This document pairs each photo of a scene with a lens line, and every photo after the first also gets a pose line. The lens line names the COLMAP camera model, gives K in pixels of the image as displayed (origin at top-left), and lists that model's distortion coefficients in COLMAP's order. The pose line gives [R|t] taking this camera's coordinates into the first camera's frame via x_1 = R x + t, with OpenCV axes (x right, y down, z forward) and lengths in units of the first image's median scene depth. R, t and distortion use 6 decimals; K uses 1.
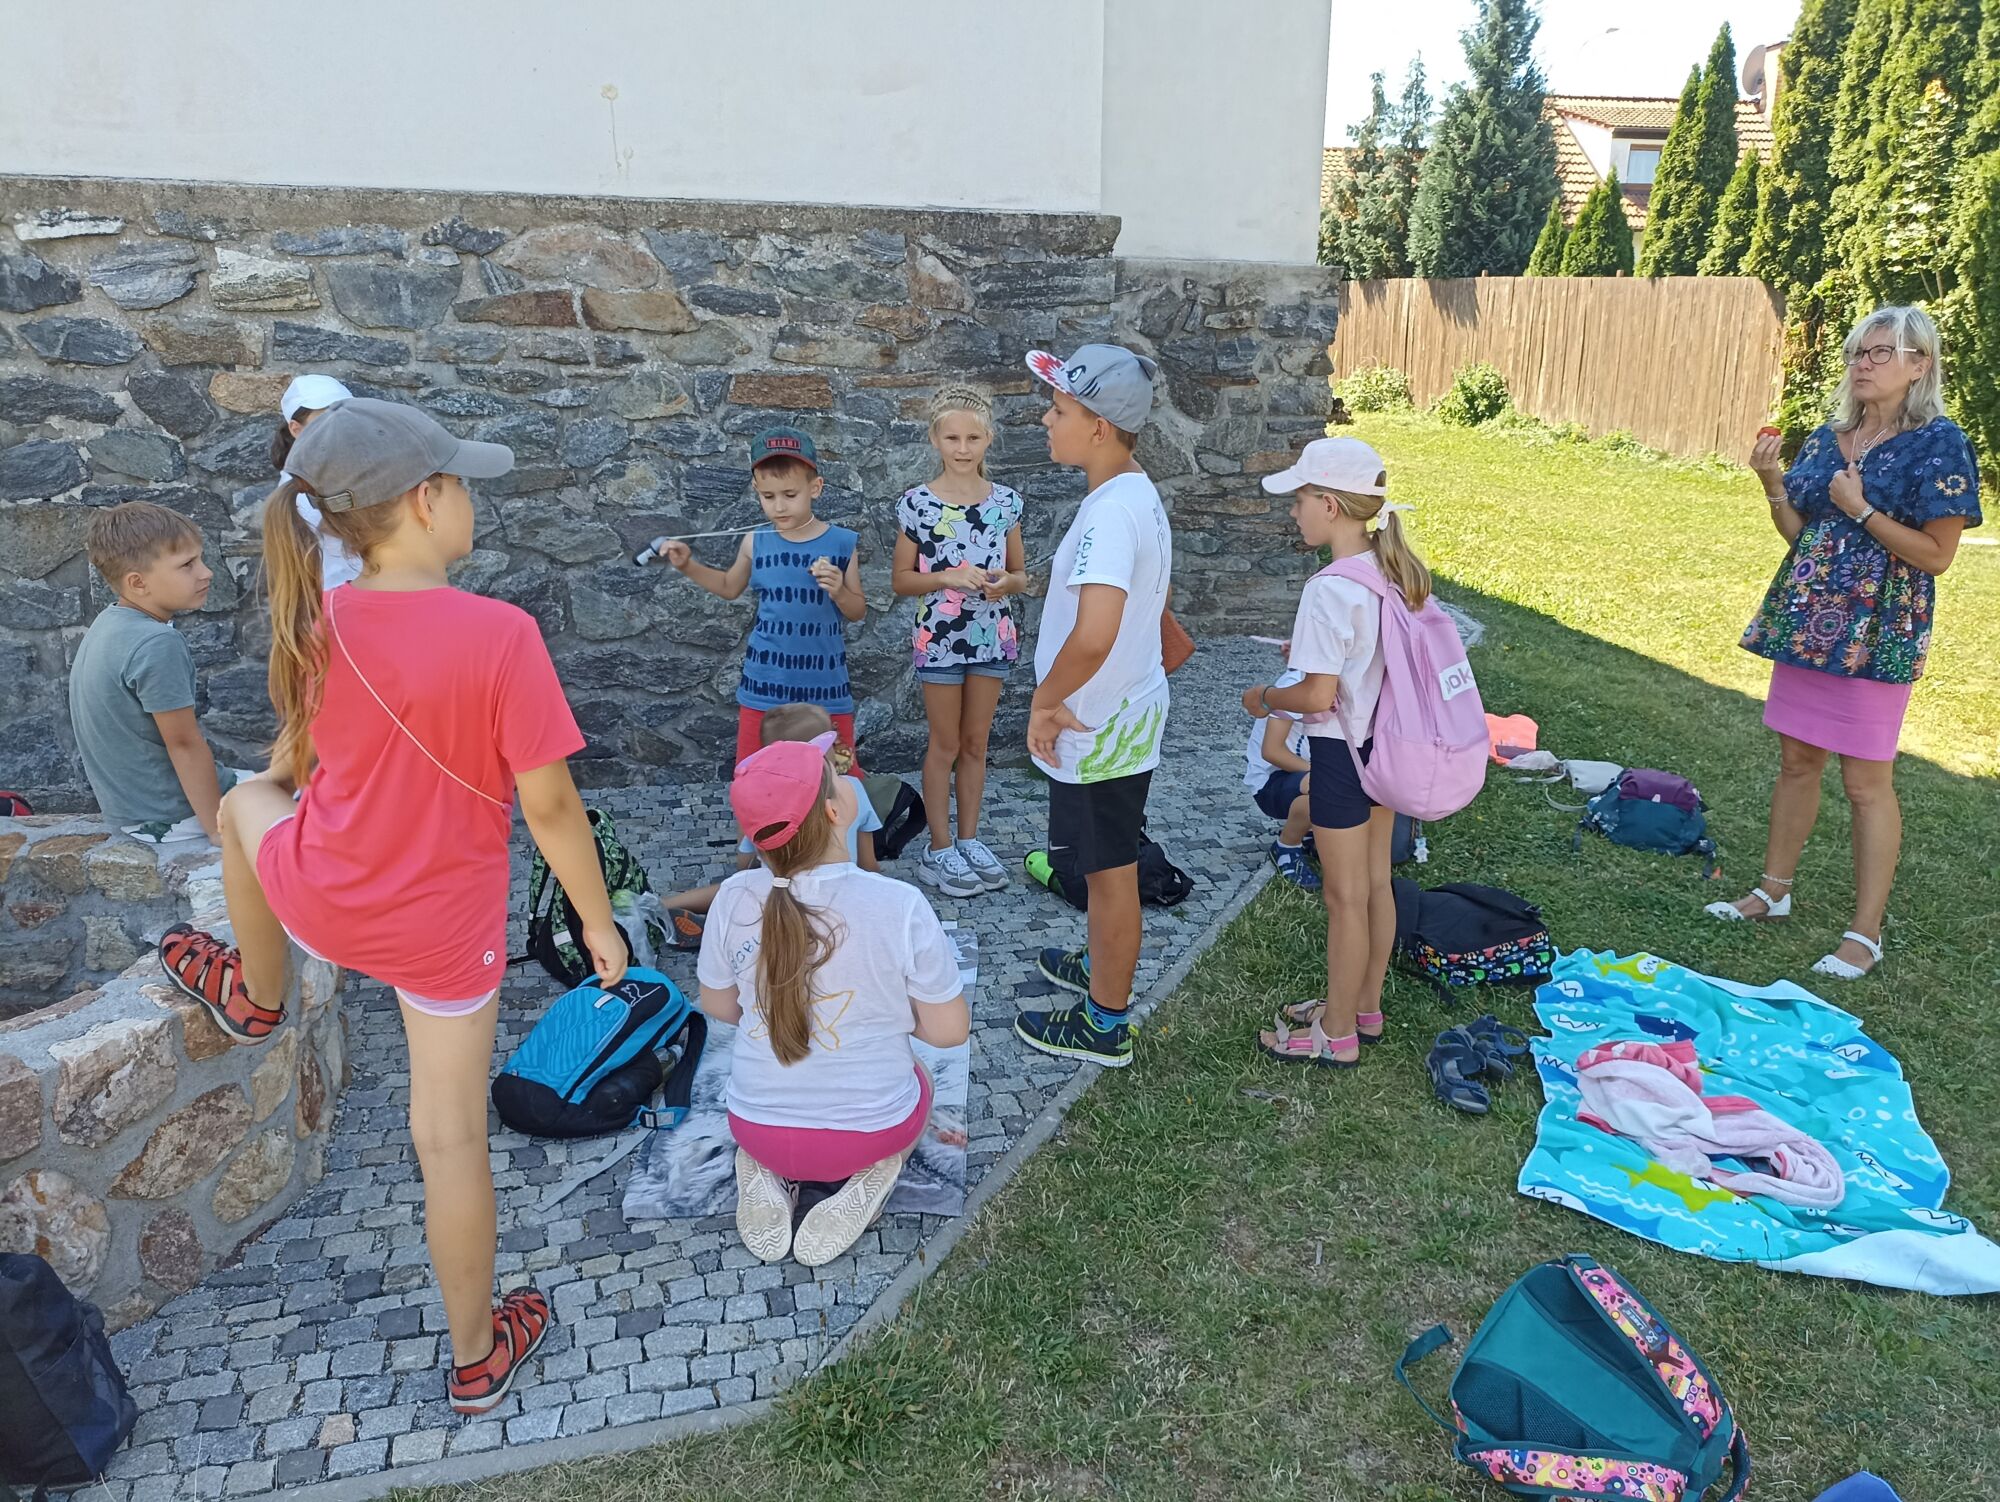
lens RADIAL K [[1525.9, 0, 1011.8], [0, 1525.9, 742.6], [0, 0, 1]] dist [0.074637, -0.062538]
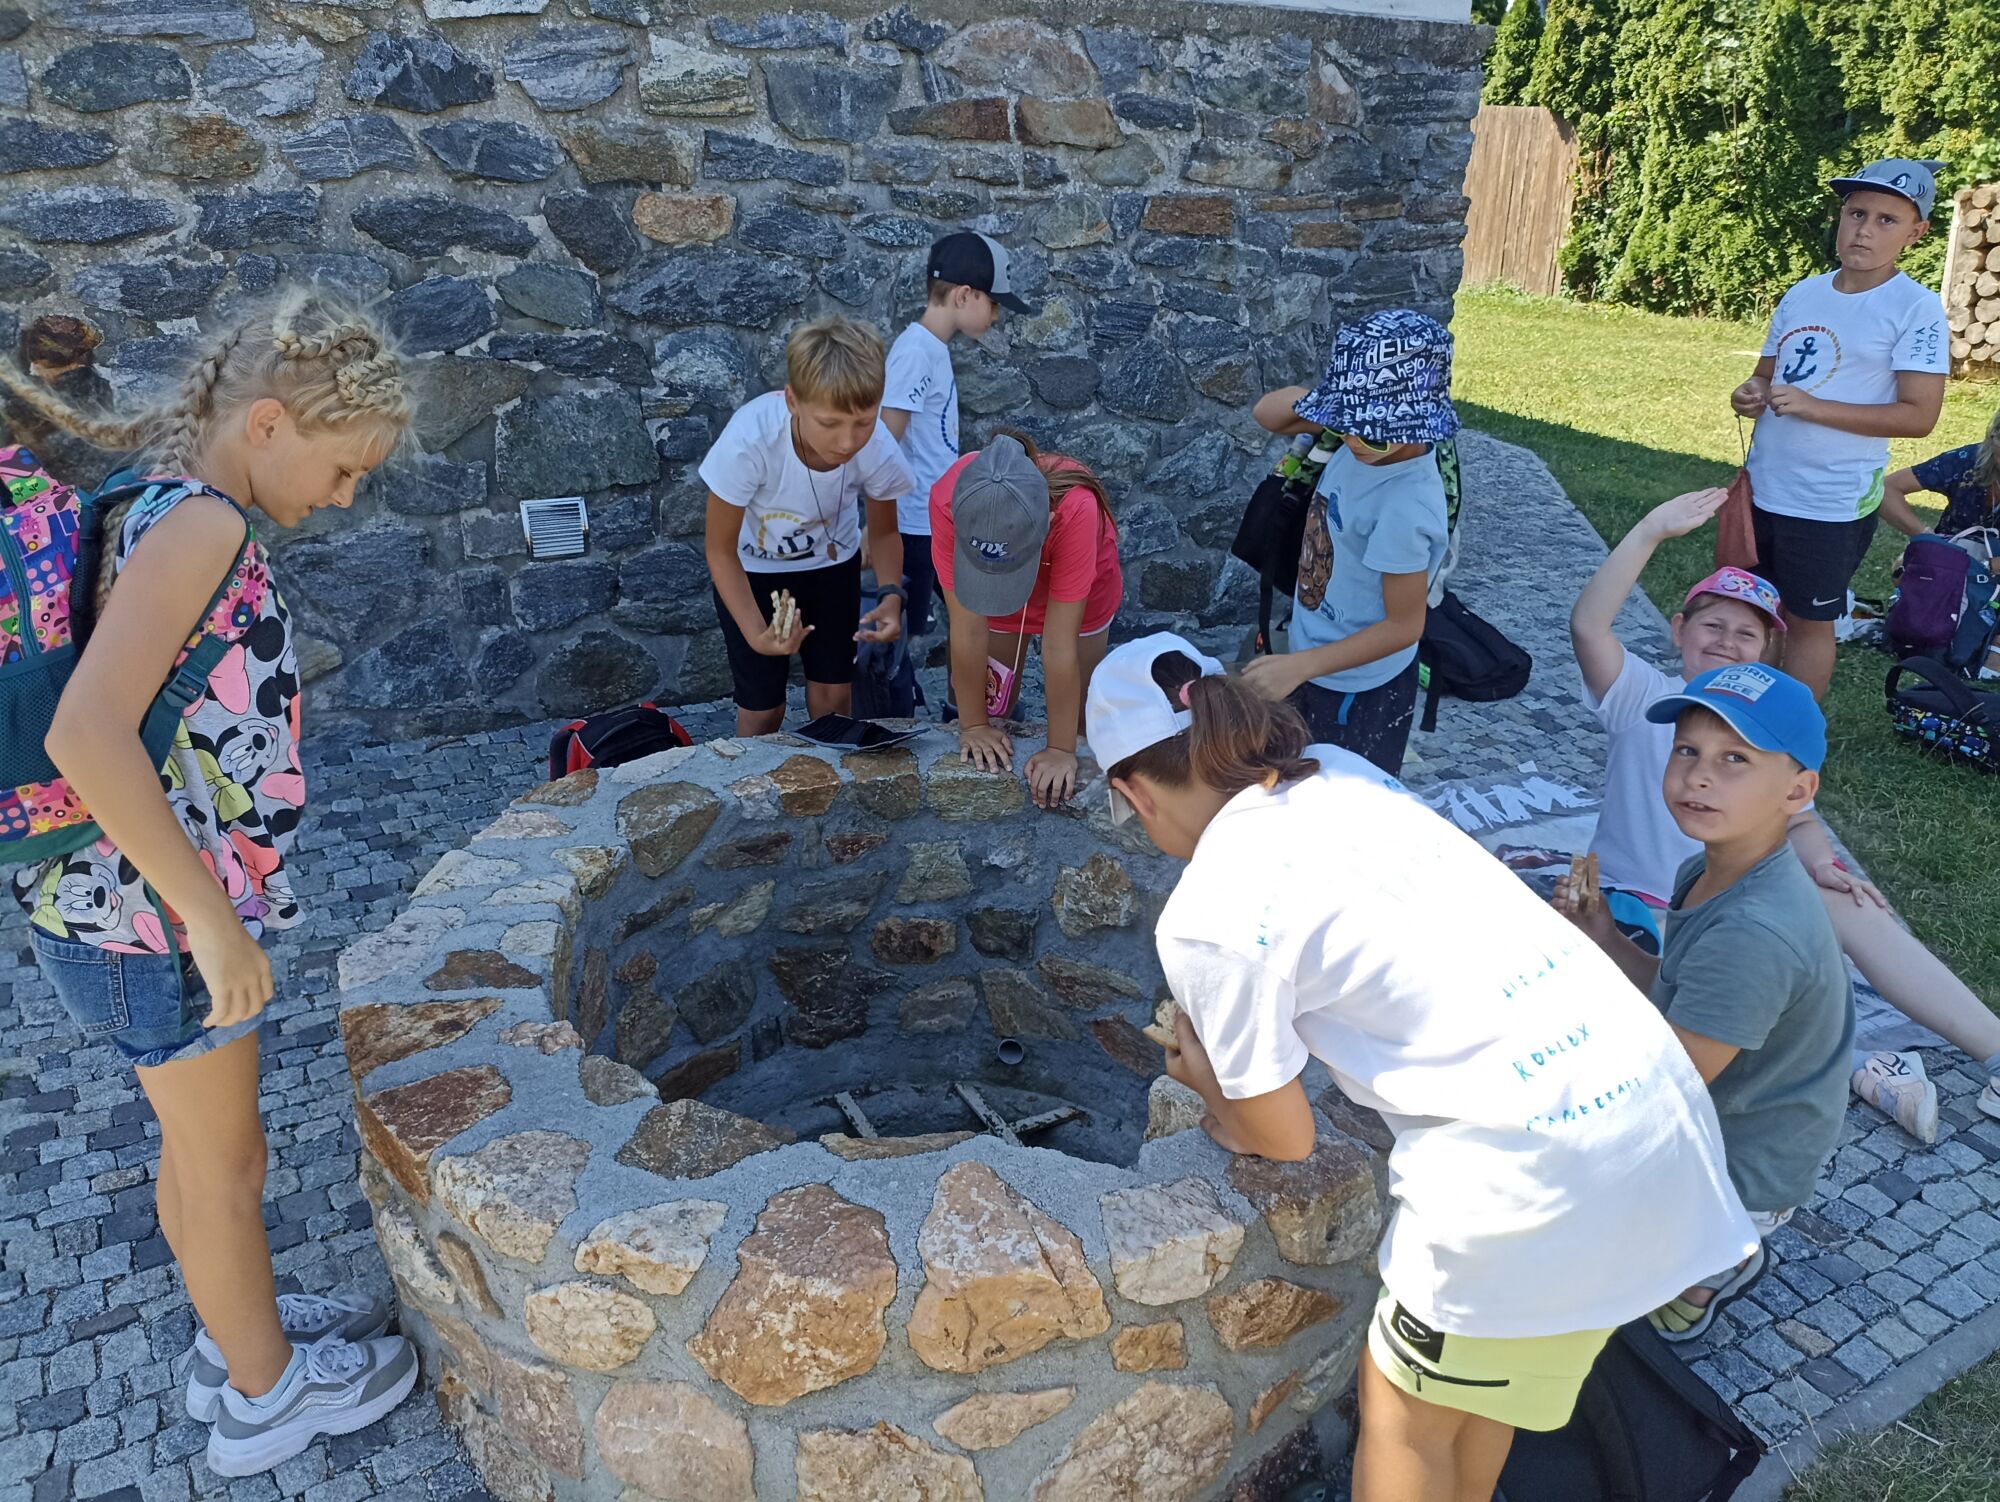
lens RADIAL K [[1525.9, 0, 1000.6], [0, 1525.9, 743.6], [0, 0, 1]] dist [0.074637, -0.062538]
pose [[0.961776, -0.083864, 0.260681, -0.543452], [0.055625, 0.991935, 0.113888, -0.027485], [-0.268130, -0.095035, 0.958684, 0.119655]]
